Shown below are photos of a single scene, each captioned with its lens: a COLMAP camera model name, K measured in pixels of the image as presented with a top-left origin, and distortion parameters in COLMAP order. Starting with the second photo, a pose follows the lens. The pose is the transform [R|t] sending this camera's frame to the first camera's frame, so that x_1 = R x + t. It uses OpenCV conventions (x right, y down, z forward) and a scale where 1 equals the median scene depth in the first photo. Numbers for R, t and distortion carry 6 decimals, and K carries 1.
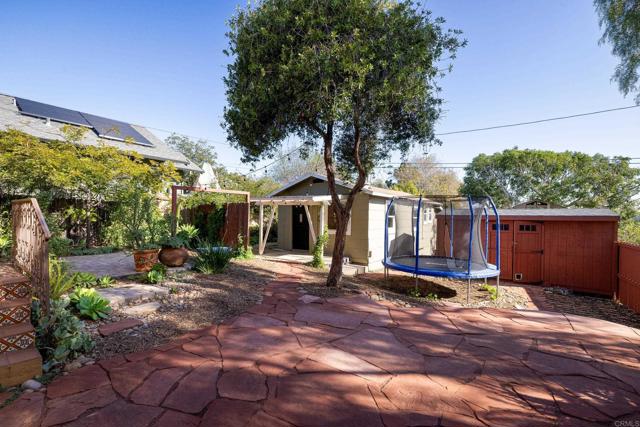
lens RADIAL K [[299.3, 0, 320.0], [0, 299.3, 213.5], [0, 0, 1]] dist [0.000822, 0.000416]
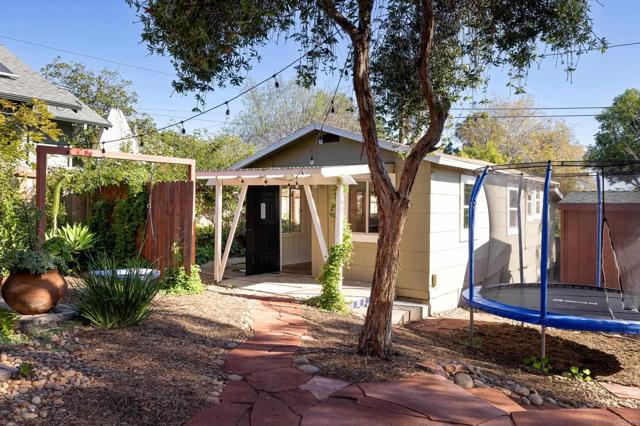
lens RADIAL K [[489.5, 0, 320.0], [0, 489.5, 213.0], [0, 0, 1]] dist [0.001690, 0.002155]
pose [[0.999947, -0.003749, 0.009550, -0.032792], [0.003583, 0.999843, 0.017335, 0.005431], [-0.009614, -0.017300, 0.999804, 0.174643]]
